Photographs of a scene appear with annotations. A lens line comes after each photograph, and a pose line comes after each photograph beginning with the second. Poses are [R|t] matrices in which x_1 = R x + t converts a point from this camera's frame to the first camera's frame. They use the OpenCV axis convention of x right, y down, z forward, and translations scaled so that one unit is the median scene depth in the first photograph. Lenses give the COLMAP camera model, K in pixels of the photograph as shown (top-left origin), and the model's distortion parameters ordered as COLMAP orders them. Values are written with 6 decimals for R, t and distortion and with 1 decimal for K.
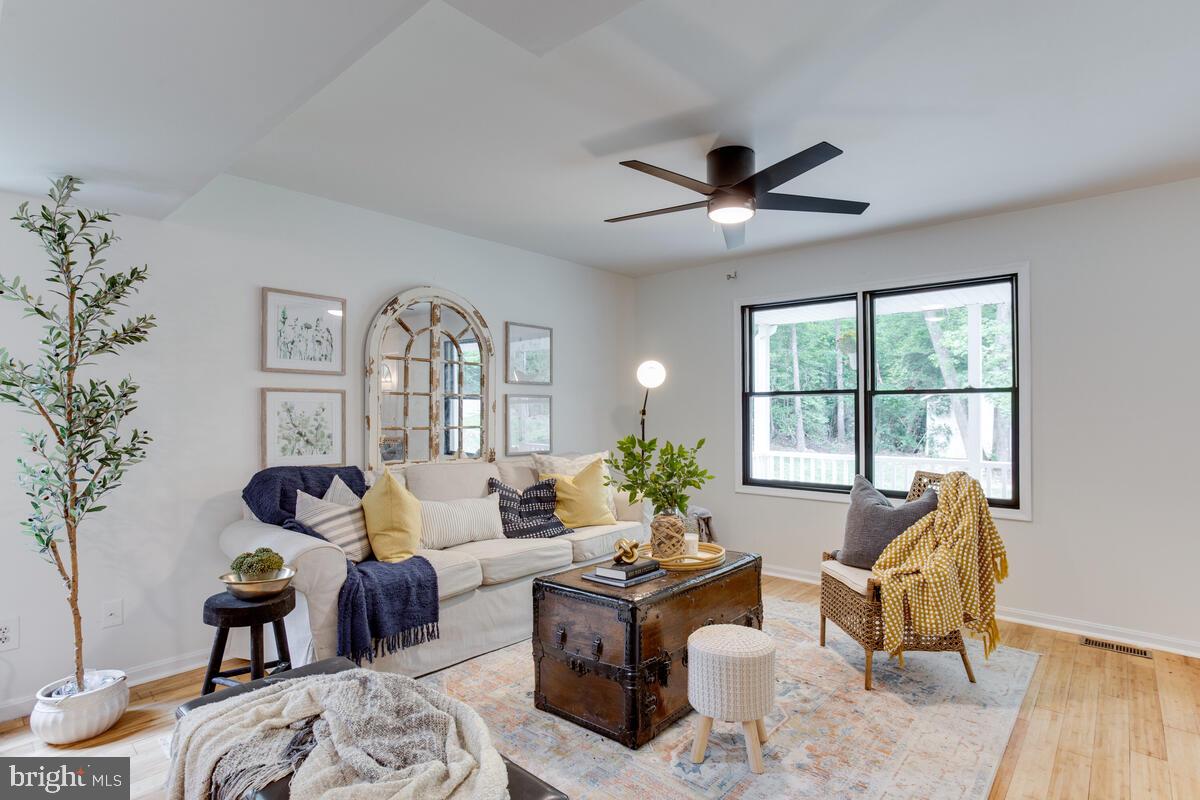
lens RADIAL K [[608.6, 0, 604.5], [0, 608.6, 410.9], [0, 0, 1]] dist [-0.071219, 0.041914]
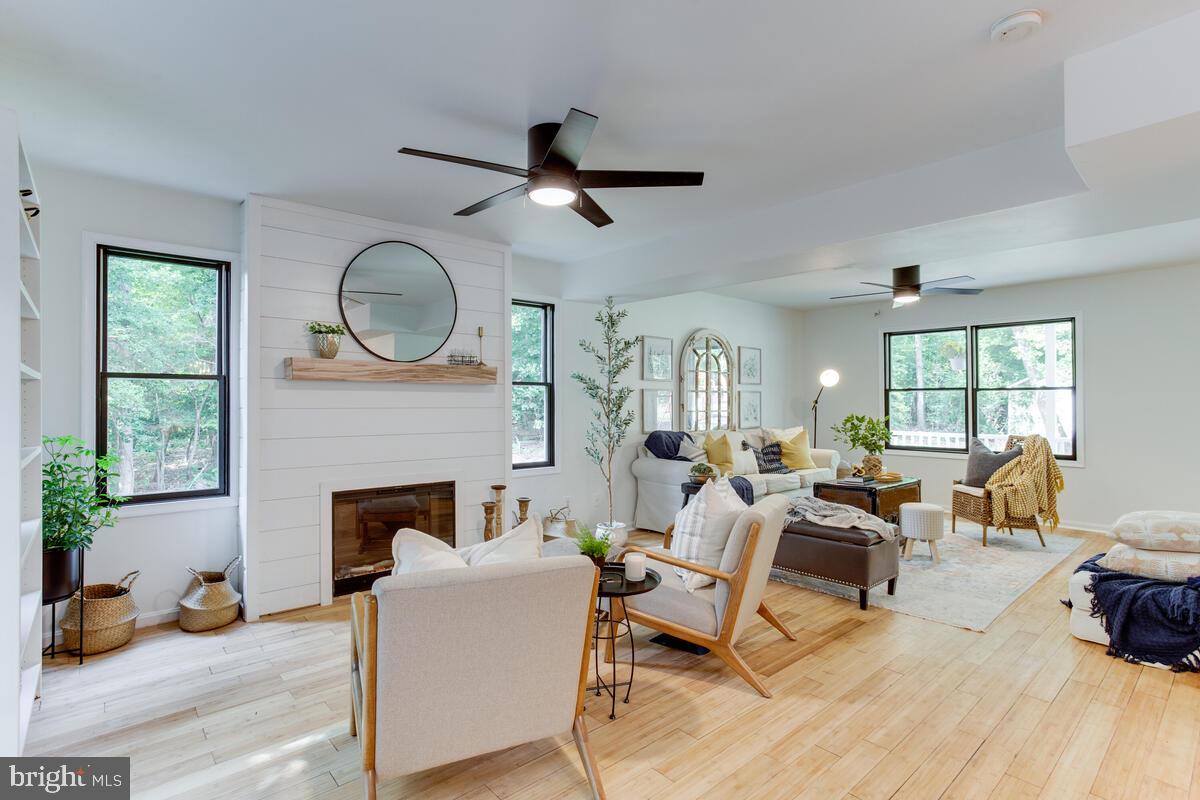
lens RADIAL K [[581.8, 0, 600.0], [0, 581.8, 400.0], [0, 0, 1]] dist [-0.061358, 0.034511]
pose [[0.991977, -0.000811, -0.126417, -0.399190], [0.000685, 0.999999, -0.001037, -0.002002], [0.126418, 0.000942, 0.991977, -0.701467]]
